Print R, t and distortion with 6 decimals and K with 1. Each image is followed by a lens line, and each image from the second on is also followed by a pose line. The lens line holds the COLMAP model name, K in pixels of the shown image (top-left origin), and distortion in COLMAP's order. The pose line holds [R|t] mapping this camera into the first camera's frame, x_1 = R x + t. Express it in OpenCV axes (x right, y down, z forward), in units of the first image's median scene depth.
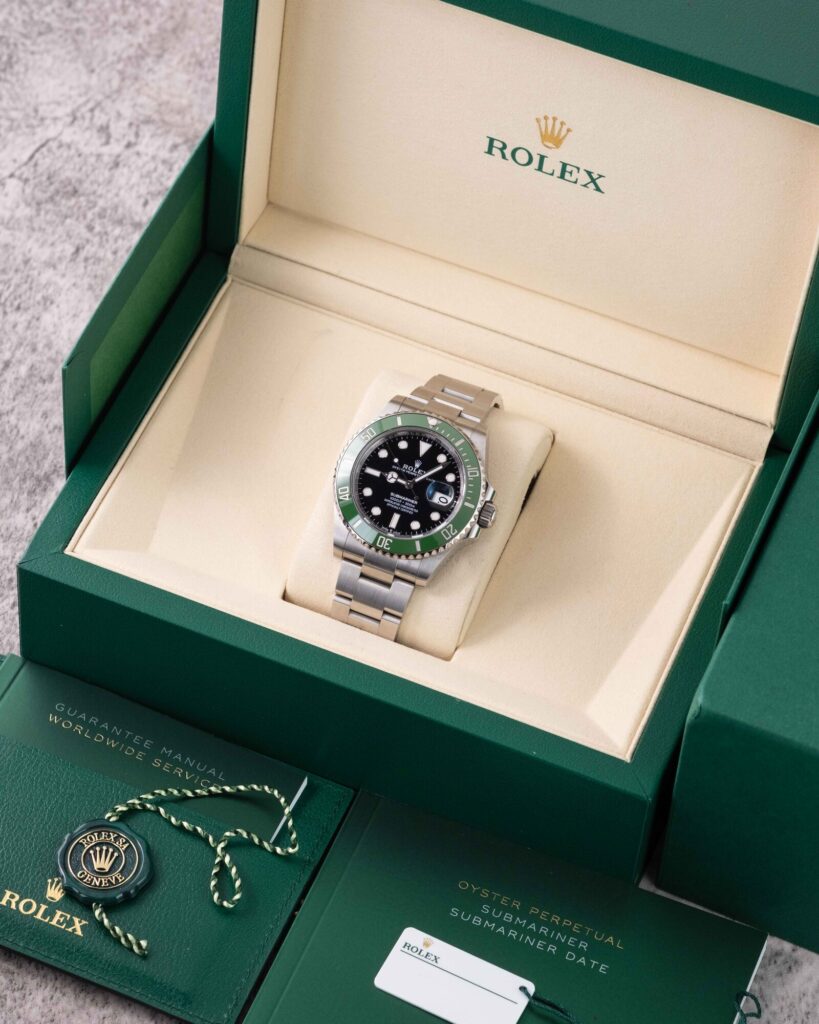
lens RADIAL K [[4876.0, 0, 409.9], [0, 4876.0, 513.5], [0, 0, 1]] dist [0.599009, 0.000000]
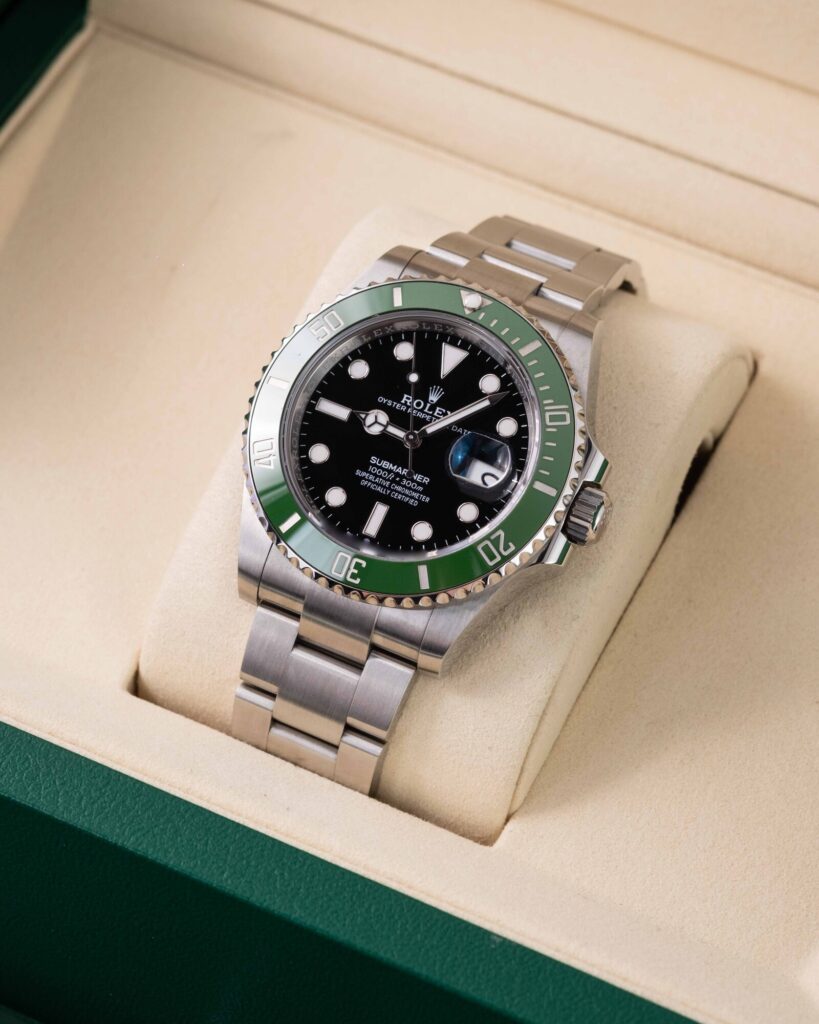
lens RADIAL K [[4876.0, 0, 366.5], [0, 4876.0, 413.8], [0, 0, 1]] dist [0.599009, 0.000000]
pose [[0.996500, 0.033505, -0.076590, 0.029365], [-0.038177, 0.997446, -0.060367, 0.018533], [0.074372, 0.063080, 0.995234, 0.558349]]
